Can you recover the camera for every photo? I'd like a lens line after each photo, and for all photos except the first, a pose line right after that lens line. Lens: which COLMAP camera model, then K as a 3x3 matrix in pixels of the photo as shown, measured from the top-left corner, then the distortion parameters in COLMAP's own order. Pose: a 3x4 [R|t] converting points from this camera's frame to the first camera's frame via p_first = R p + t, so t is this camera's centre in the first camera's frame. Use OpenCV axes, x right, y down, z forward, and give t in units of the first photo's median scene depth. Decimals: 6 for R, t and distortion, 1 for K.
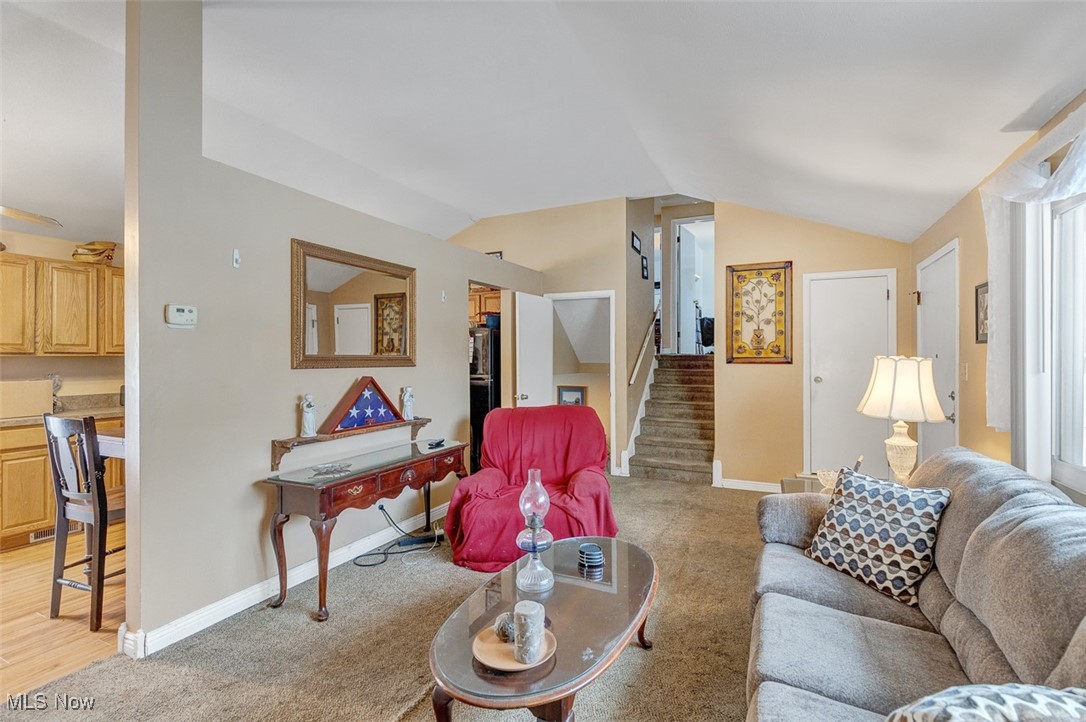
lens RADIAL K [[499.5, 0, 545.2], [0, 499.5, 355.8], [0, 0, 1]] dist [0.009780, -0.000576]
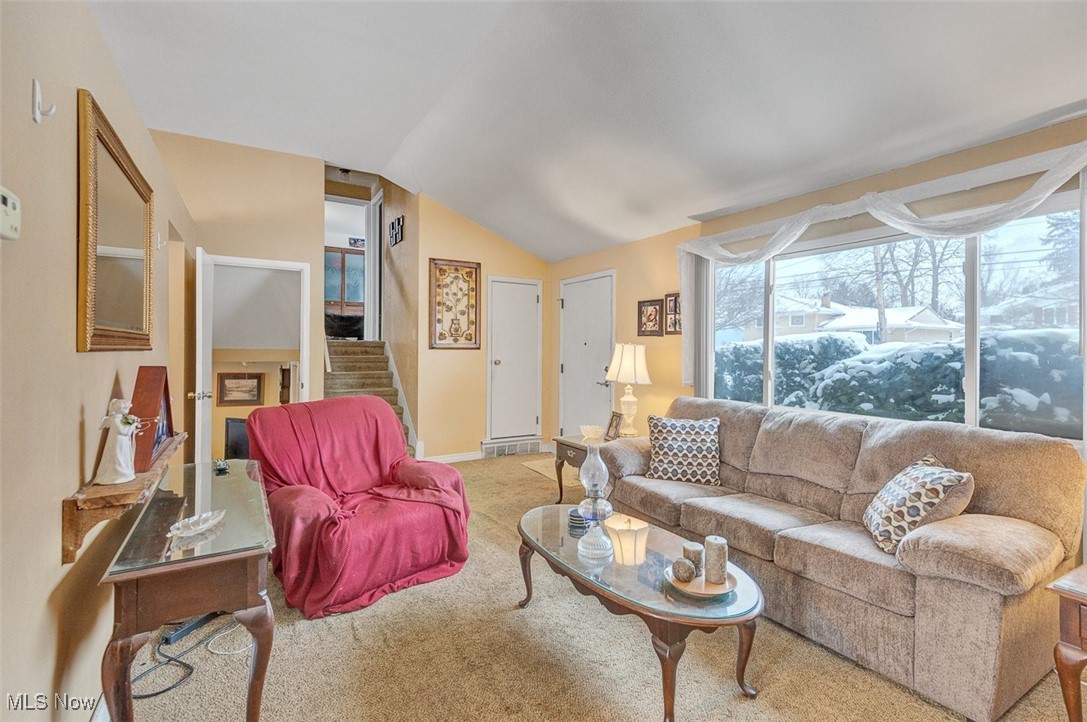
lens RADIAL K [[499.9, 0, 540.6], [0, 499.9, 345.9], [0, 0, 1]] dist [0.009780, -0.000576]
pose [[0.558419, 0.008658, 0.829514, -0.462277], [-0.010824, 0.999936, -0.003150, 0.011054], [-0.829488, -0.007220, 0.558477, 0.239516]]
